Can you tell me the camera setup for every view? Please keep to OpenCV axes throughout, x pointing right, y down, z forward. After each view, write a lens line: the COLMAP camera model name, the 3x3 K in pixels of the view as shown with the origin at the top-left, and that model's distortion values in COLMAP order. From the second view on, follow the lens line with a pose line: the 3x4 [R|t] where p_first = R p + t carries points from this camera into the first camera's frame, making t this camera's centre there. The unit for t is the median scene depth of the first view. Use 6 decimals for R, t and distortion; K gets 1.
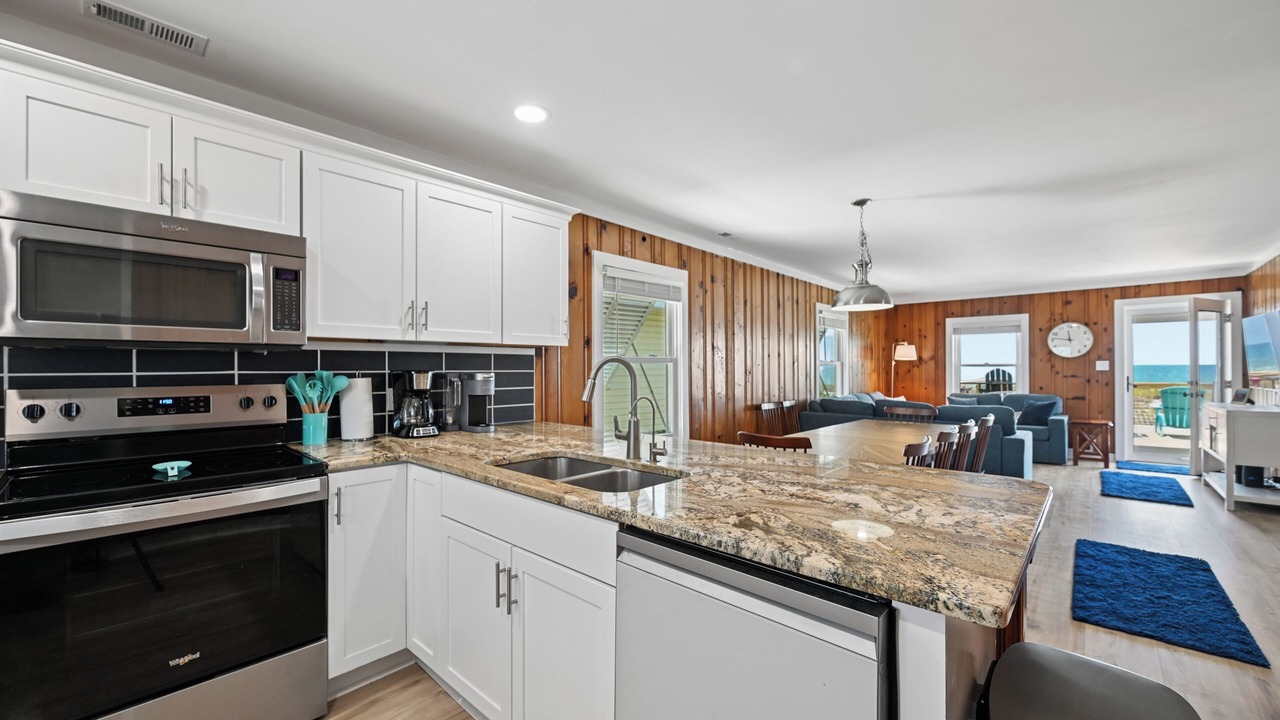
lens RADIAL K [[505.6, 0, 643.7], [0, 505.6, 365.5], [0, 0, 1]] dist [0.000466, -0.000255]
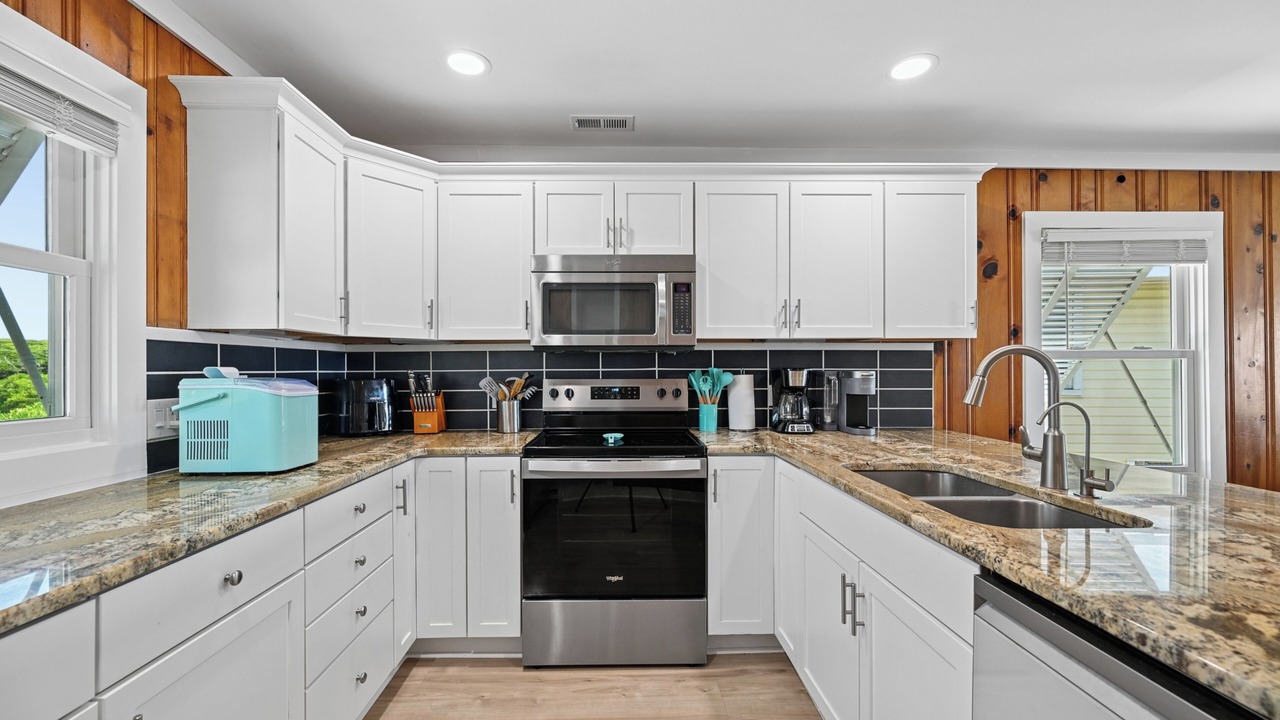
lens RADIAL K [[509.6, 0, 628.6], [0, 509.6, 368.3], [0, 0, 1]] dist [-0.000136, -0.000137]
pose [[0.686696, -0.002060, -0.726942, 0.065588], [0.002549, 0.999997, -0.000426, 0.009536], [0.726940, -0.001561, 0.686699, 0.049618]]
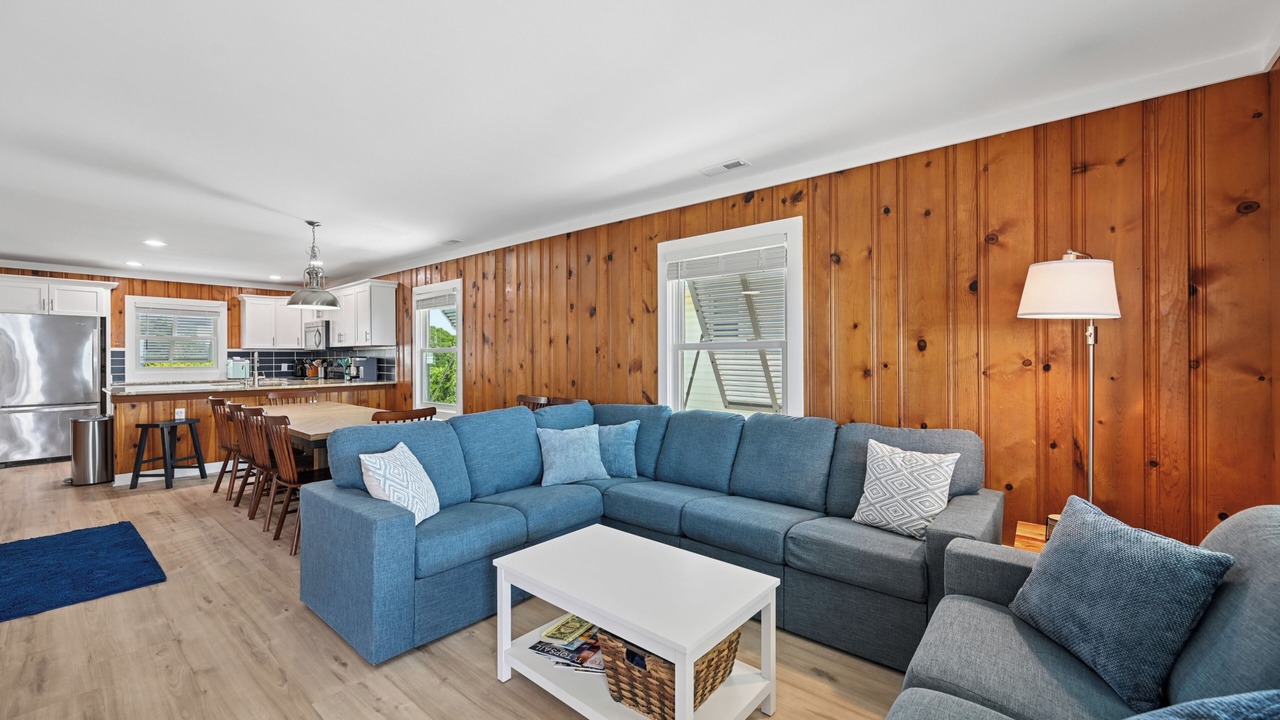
lens RADIAL K [[509.6, 0, 638.1], [0, 509.6, 358.4], [0, 0, 1]] dist [-0.000136, -0.000137]
pose [[0.027685, 0.004468, -0.999607, 2.258658], [0.005165, 0.999976, 0.004613, 0.013305], [0.999603, -0.005291, 0.027662, 2.329366]]
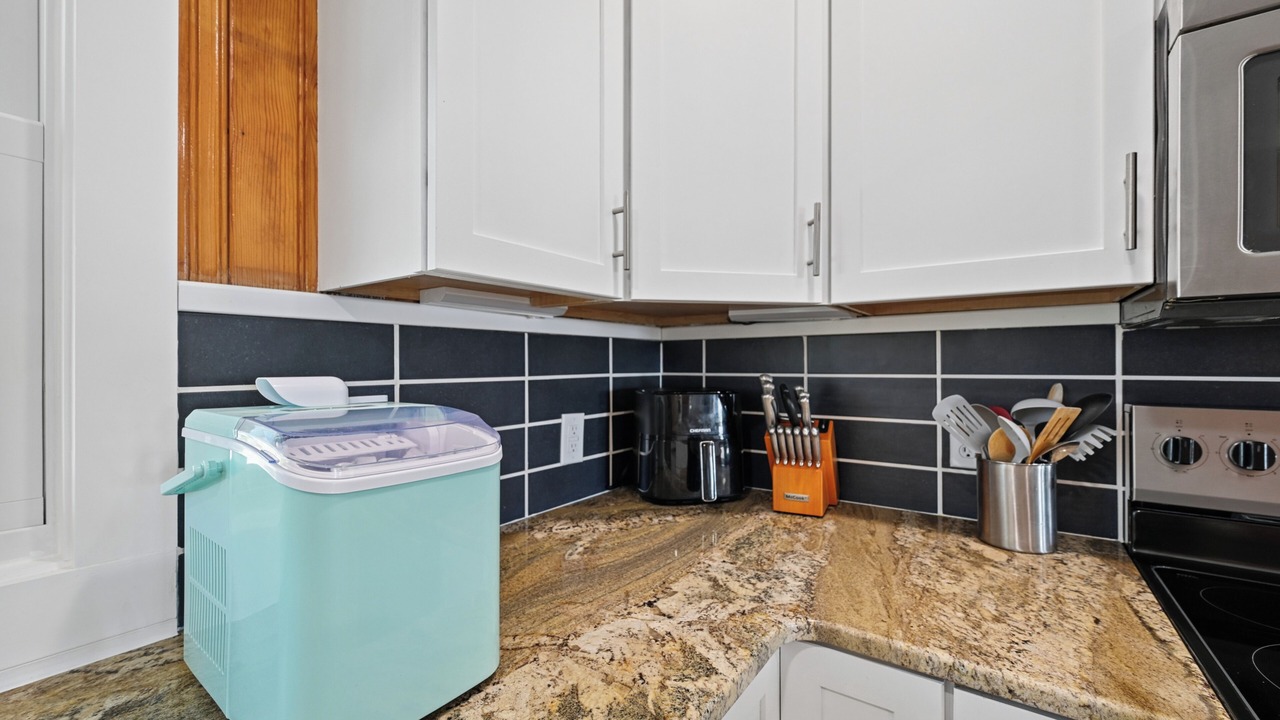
lens RADIAL K [[505.6, 0, 639.1], [0, 505.6, 364.4], [0, 0, 1]] dist [0.000466, -0.000255]
pose [[0.115495, 0.004403, -0.993298, -0.469054], [0.001690, 0.999988, 0.004630, 0.000022], [0.993307, -0.002214, 0.115487, 0.241945]]
